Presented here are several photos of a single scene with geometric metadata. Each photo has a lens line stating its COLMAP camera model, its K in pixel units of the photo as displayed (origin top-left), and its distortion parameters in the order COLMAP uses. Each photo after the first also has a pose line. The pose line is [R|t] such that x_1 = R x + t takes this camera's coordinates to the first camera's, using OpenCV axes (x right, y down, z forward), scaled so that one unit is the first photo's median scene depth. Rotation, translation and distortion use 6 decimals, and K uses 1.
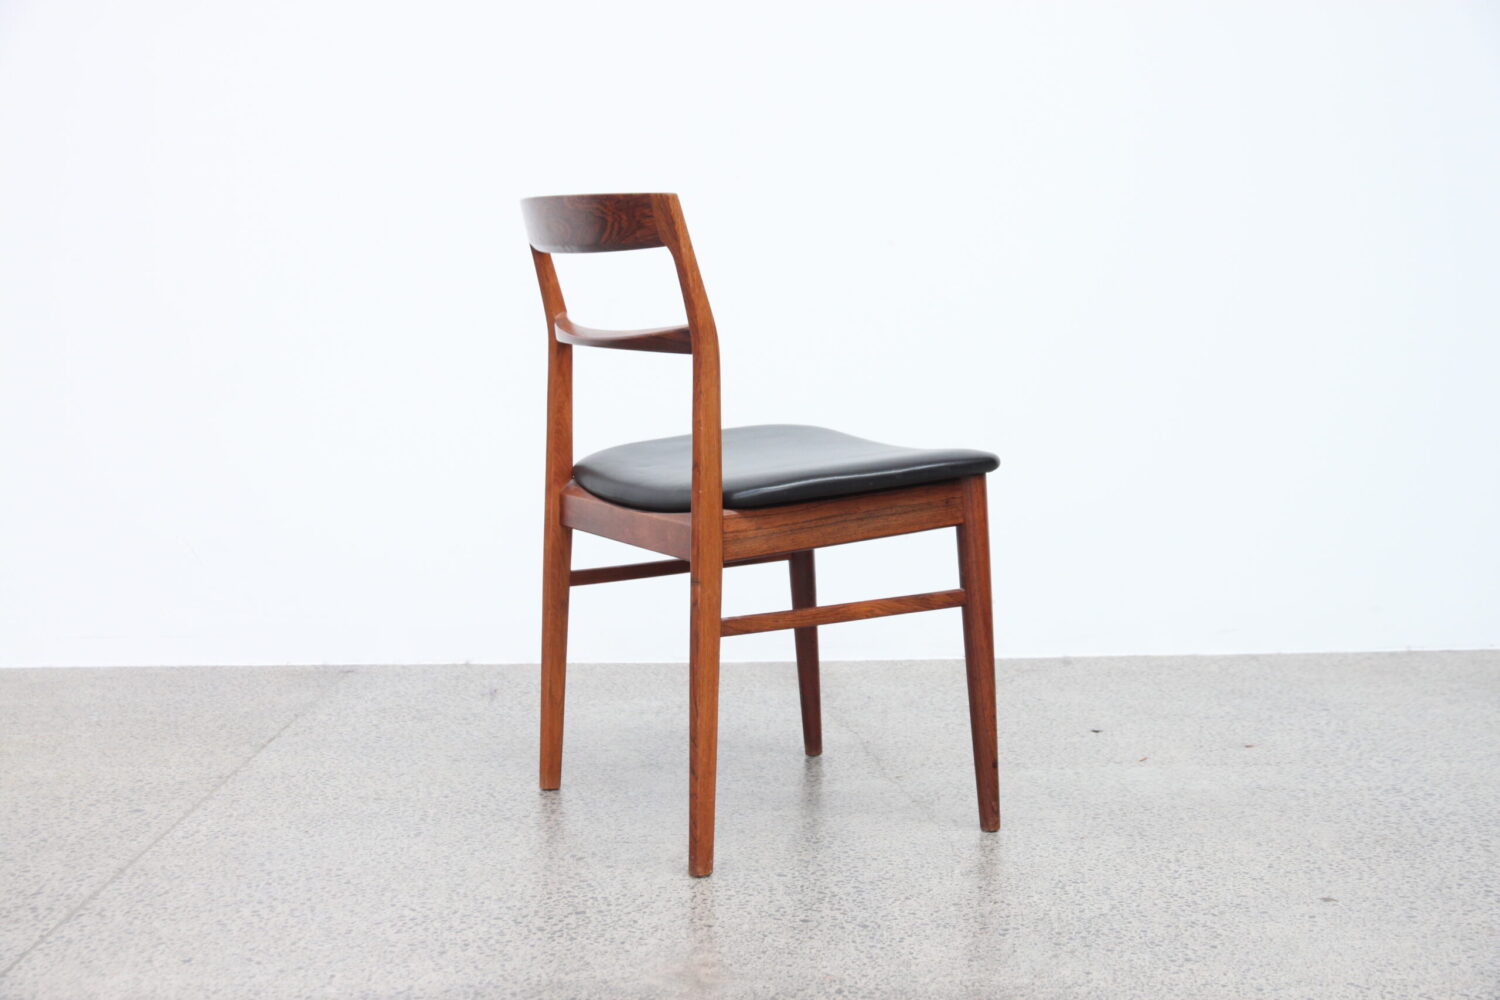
lens RADIAL K [[2394.1, 0, 750.0], [0, 2394.1, 500.0], [0, 0, 1]] dist [0.003139, -0.079800]
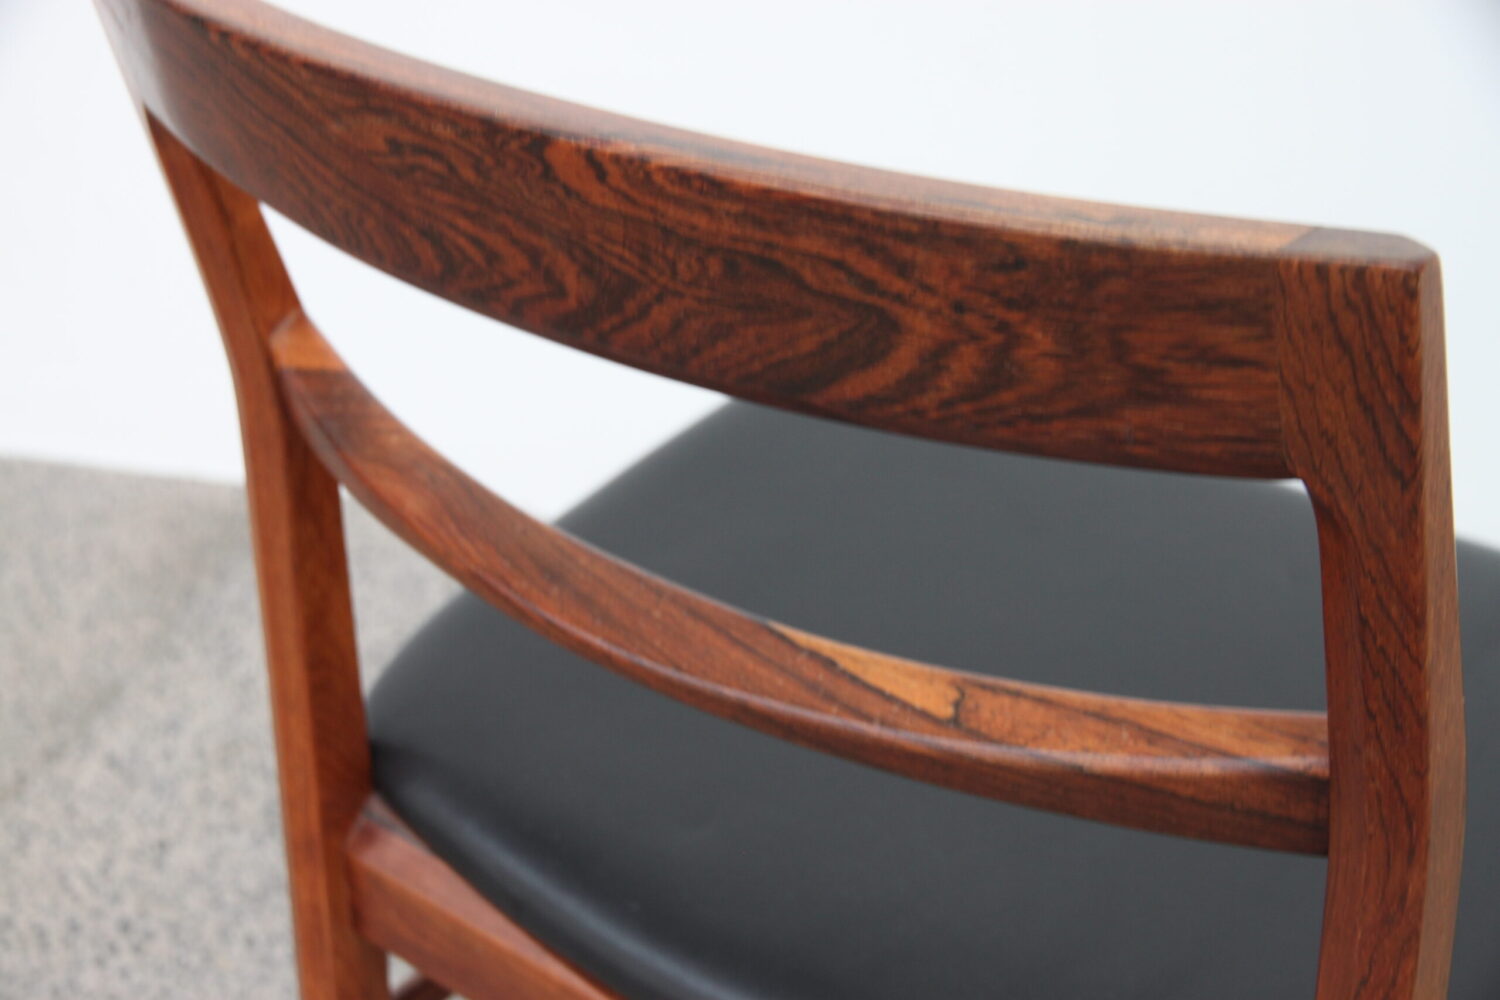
lens RADIAL K [[2394.1, 0, 750.0], [0, 2394.1, 500.0], [0, 0, 1]] dist [0.003139, -0.079800]
pose [[0.925996, -0.211779, 0.312541, -0.115161], [0.074282, 0.913868, 0.399158, -0.157555], [-0.370155, -0.346402, 0.861969, 0.737848]]
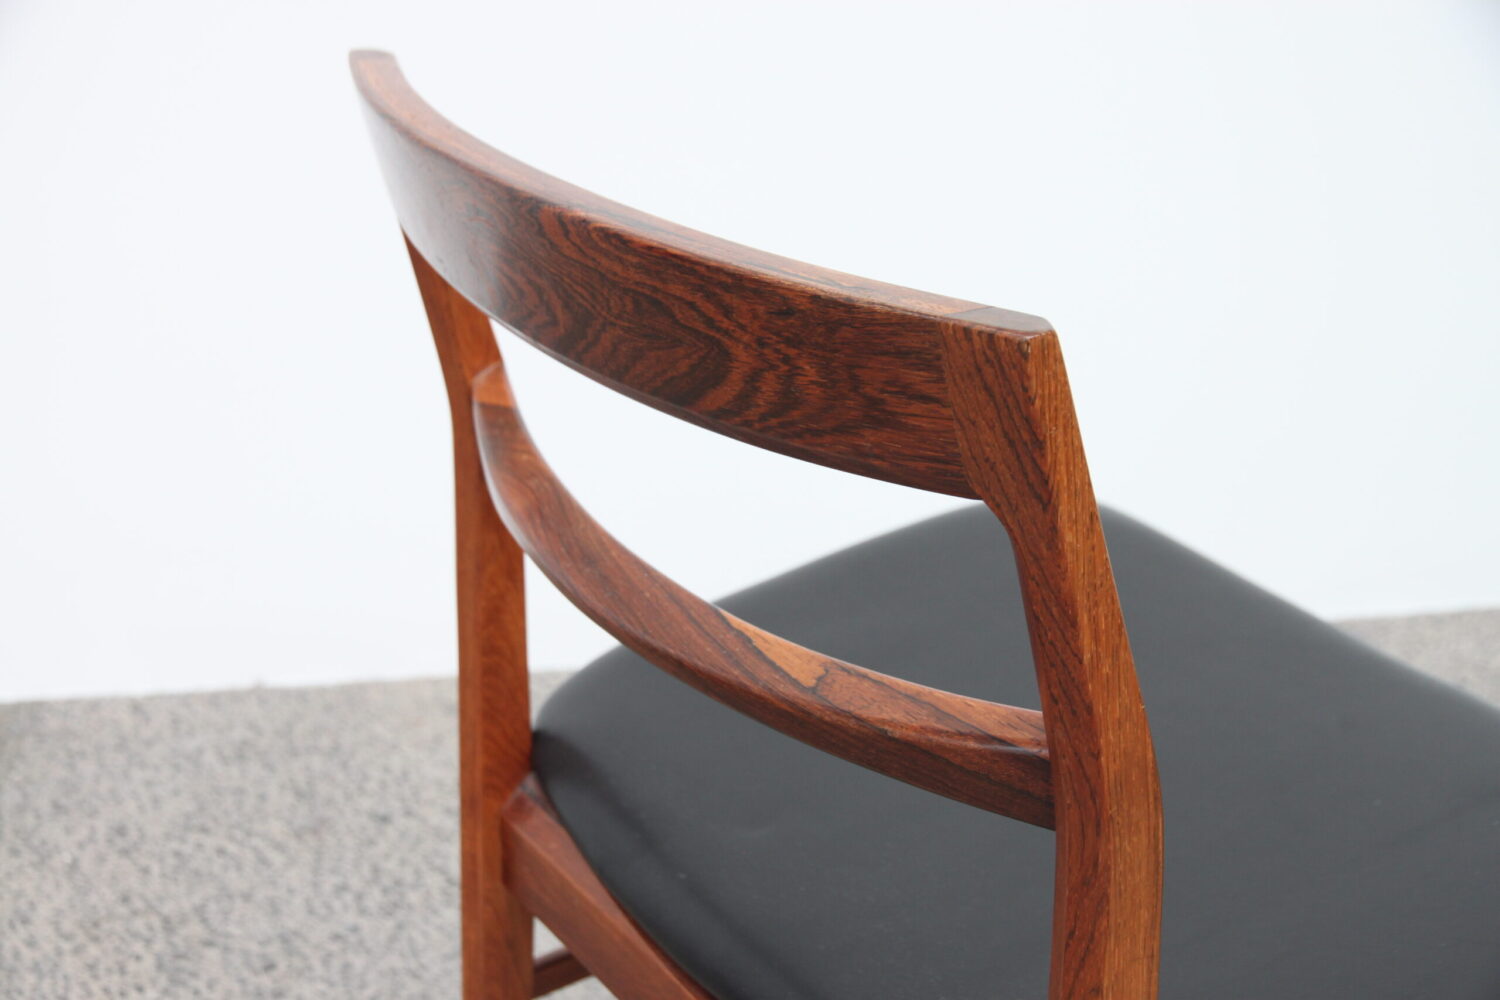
lens RADIAL K [[2394.1, 0, 750.0], [0, 2394.1, 500.0], [0, 0, 1]] dist [0.003139, -0.079800]
pose [[0.995518, -0.040244, 0.085582, -0.070655], [0.014077, 0.957915, 0.286705, -0.154921], [-0.093518, -0.284216, 0.954189, 0.656154]]
